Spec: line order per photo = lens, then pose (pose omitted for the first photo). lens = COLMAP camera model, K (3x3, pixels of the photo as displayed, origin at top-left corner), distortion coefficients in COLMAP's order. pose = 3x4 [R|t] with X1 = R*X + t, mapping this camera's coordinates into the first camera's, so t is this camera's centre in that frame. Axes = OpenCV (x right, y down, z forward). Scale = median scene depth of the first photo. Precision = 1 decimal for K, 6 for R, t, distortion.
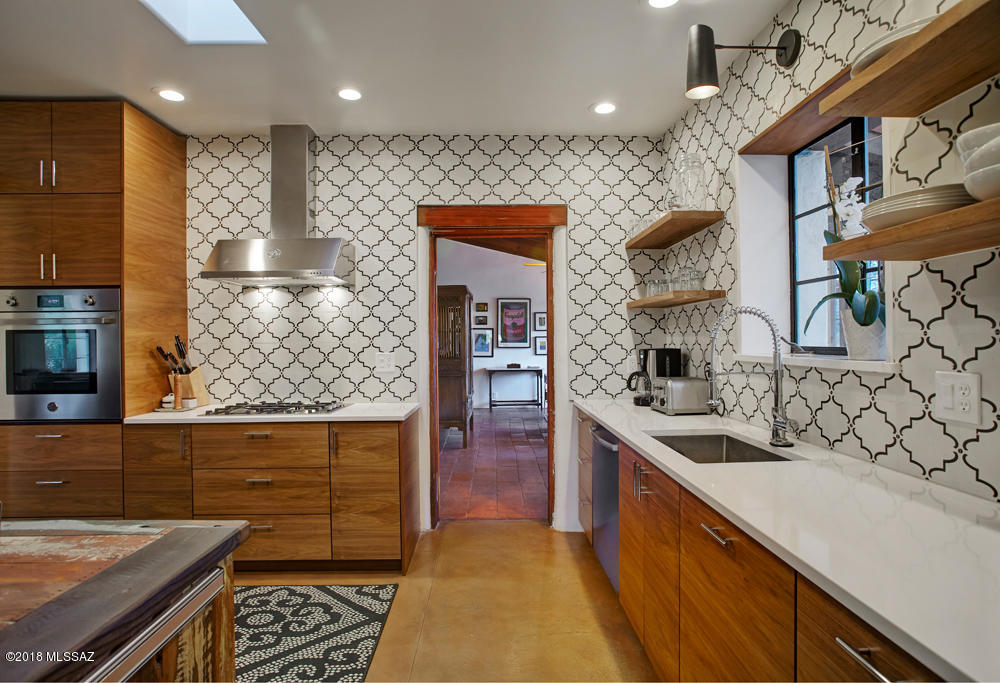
lens RADIAL K [[535.3, 0, 504.2], [0, 535.3, 340.3], [0, 0, 1]] dist [-0.055073, 0.012302]
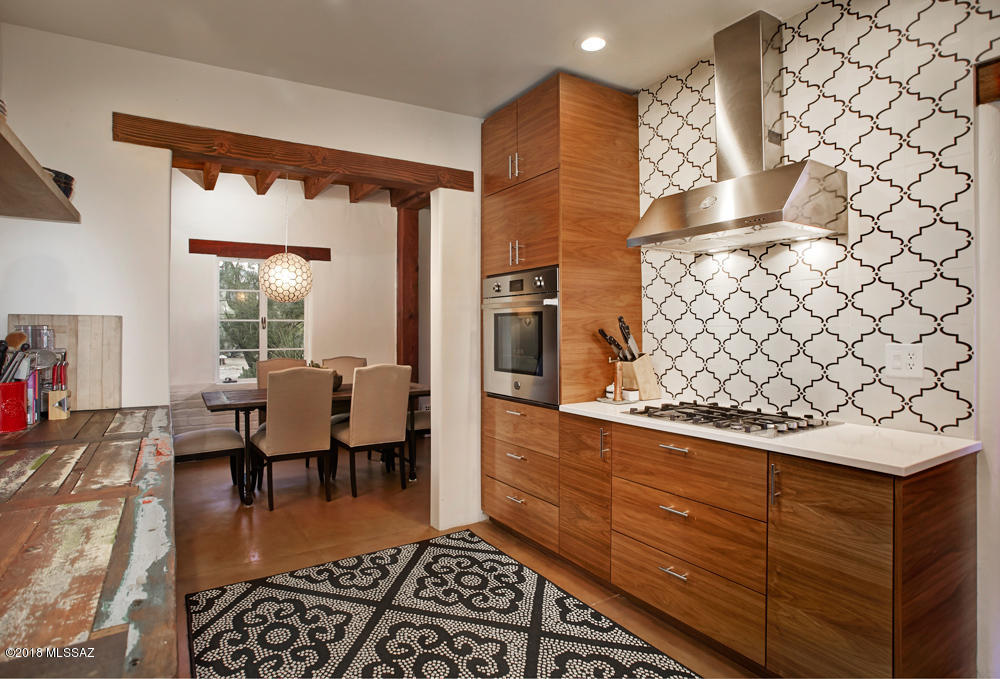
lens RADIAL K [[535.3, 0, 487.0], [0, 535.3, 326.7], [0, 0, 1]] dist [-0.055073, 0.012302]
pose [[0.511755, 0.005036, -0.859117, 0.031541], [0.000415, 0.999981, 0.006108, 0.001378], [0.859131, -0.003482, 0.511743, 0.350074]]
